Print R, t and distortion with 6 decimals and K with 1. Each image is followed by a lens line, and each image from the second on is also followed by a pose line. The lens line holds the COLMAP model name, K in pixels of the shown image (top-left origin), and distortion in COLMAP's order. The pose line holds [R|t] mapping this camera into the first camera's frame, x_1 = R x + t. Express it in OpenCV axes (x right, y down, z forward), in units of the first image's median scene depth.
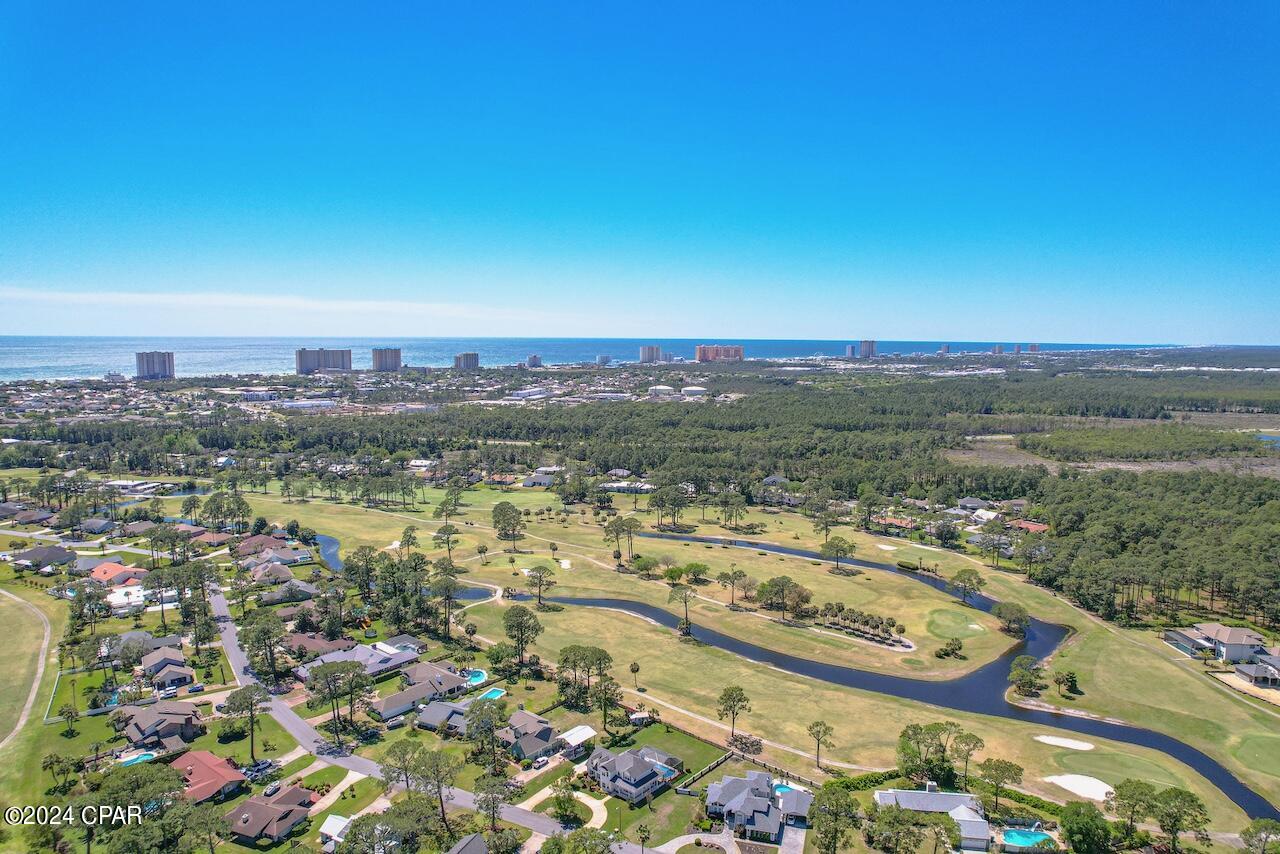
lens RADIAL K [[815.9, 0, 641.7], [0, 815.9, 435.2], [0, 0, 1]] dist [-0.067145, 0.052297]
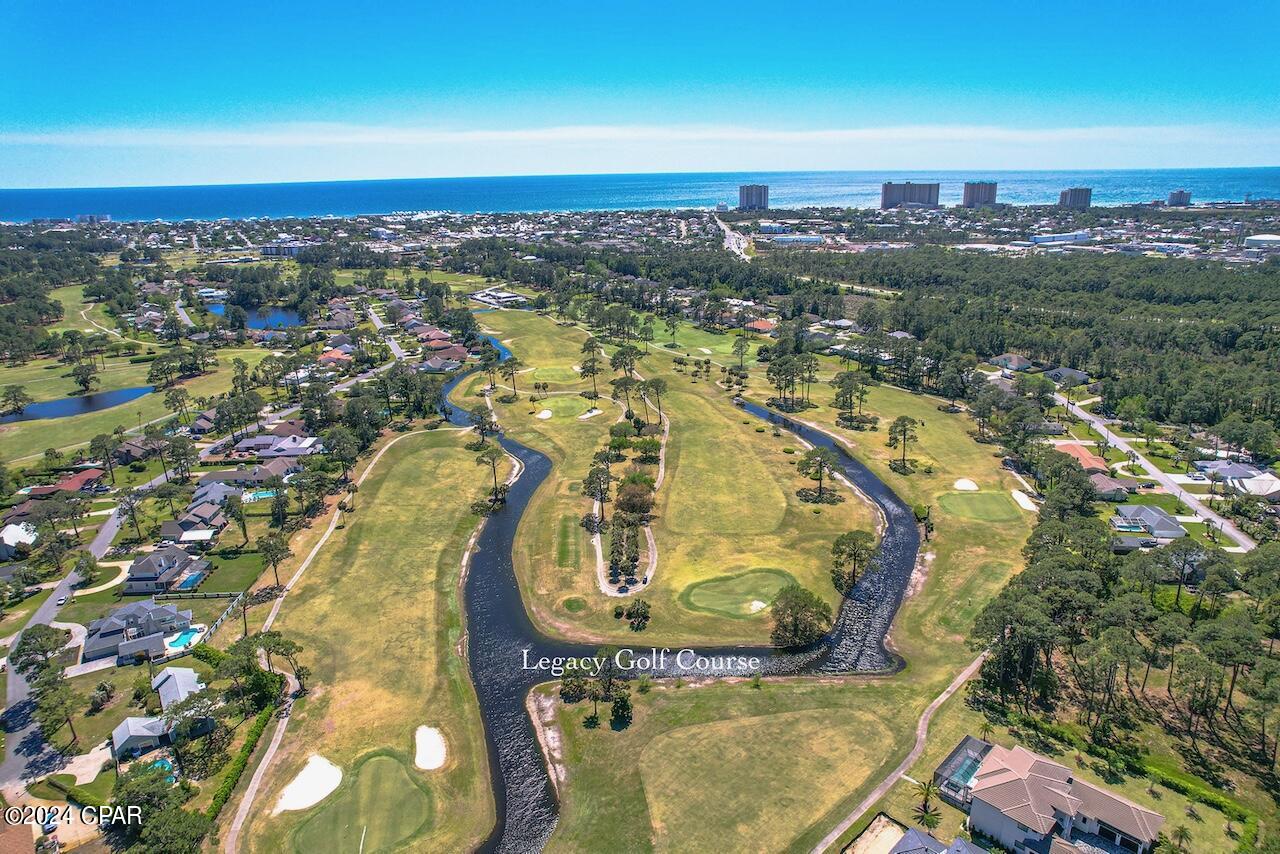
lens RADIAL K [[815.9, 0, 641.7], [0, 815.9, 435.2], [0, 0, 1]] dist [-0.067145, 0.052297]
pose [[0.689772, 0.206923, -0.693828, 0.714673], [-0.066672, 0.972372, 0.223712, -0.043004], [0.720950, -0.108052, 0.684511, 0.433031]]
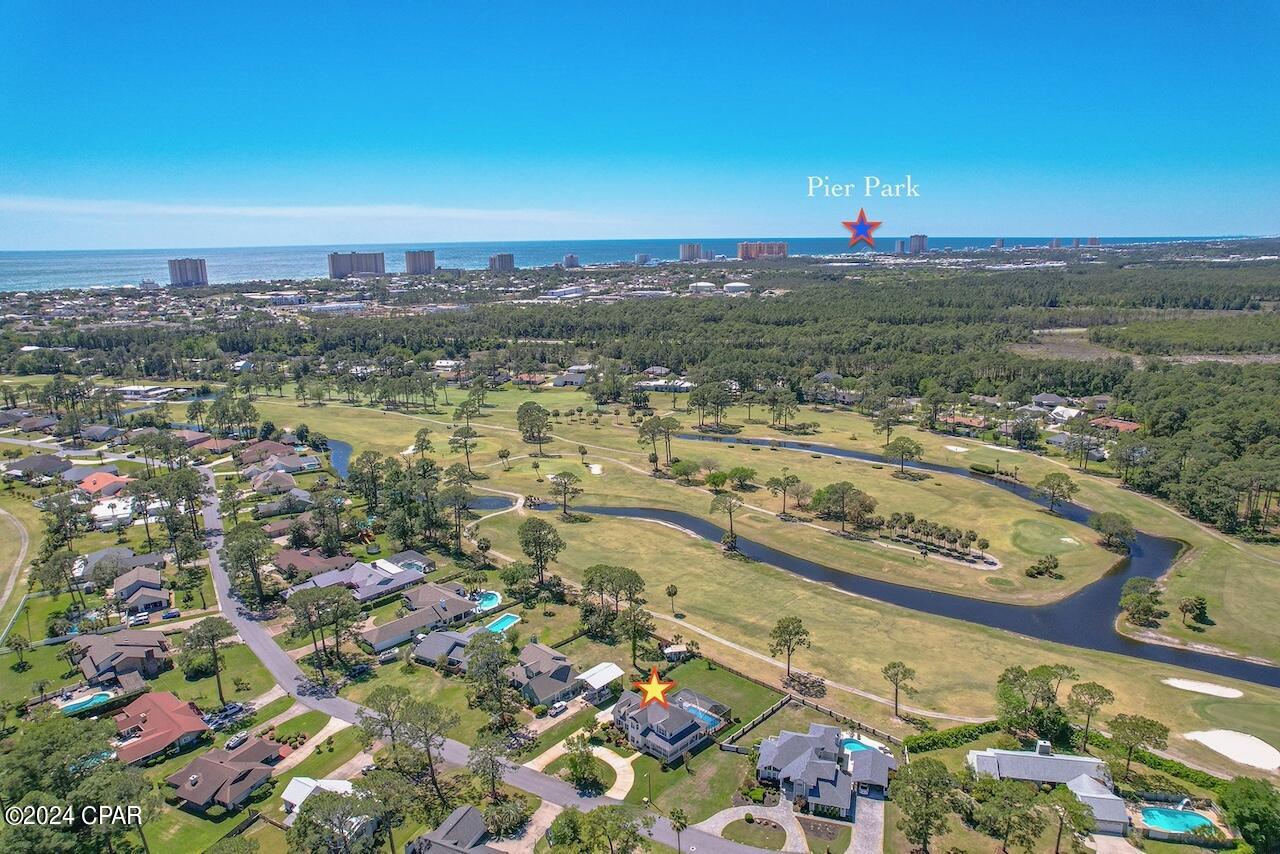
lens RADIAL K [[815.9, 0, 641.7], [0, 815.9, 435.2], [0, 0, 1]] dist [-0.067145, 0.052297]
pose [[0.998639, -0.007480, -0.051618, 0.004221], [0.013511, 0.992980, 0.117508, 0.018320], [0.050377, -0.118046, 0.991729, 0.129779]]
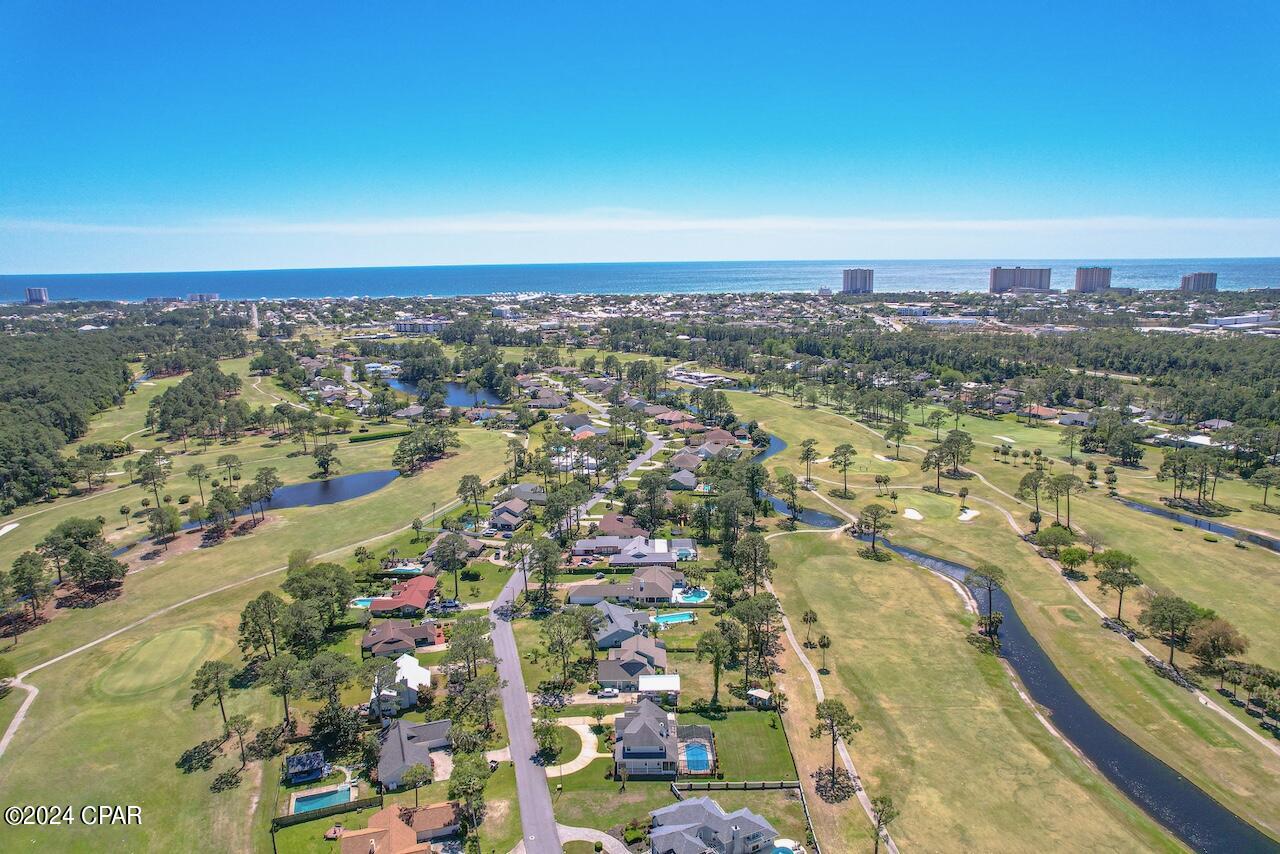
lens RADIAL K [[815.9, 0, 641.7], [0, 815.9, 435.2], [0, 0, 1]] dist [-0.067145, 0.052297]
pose [[0.646092, 0.144882, -0.749383, 0.323203], [-0.073712, 0.989074, 0.127670, 0.003563], [0.759692, -0.027248, 0.649712, 0.276530]]
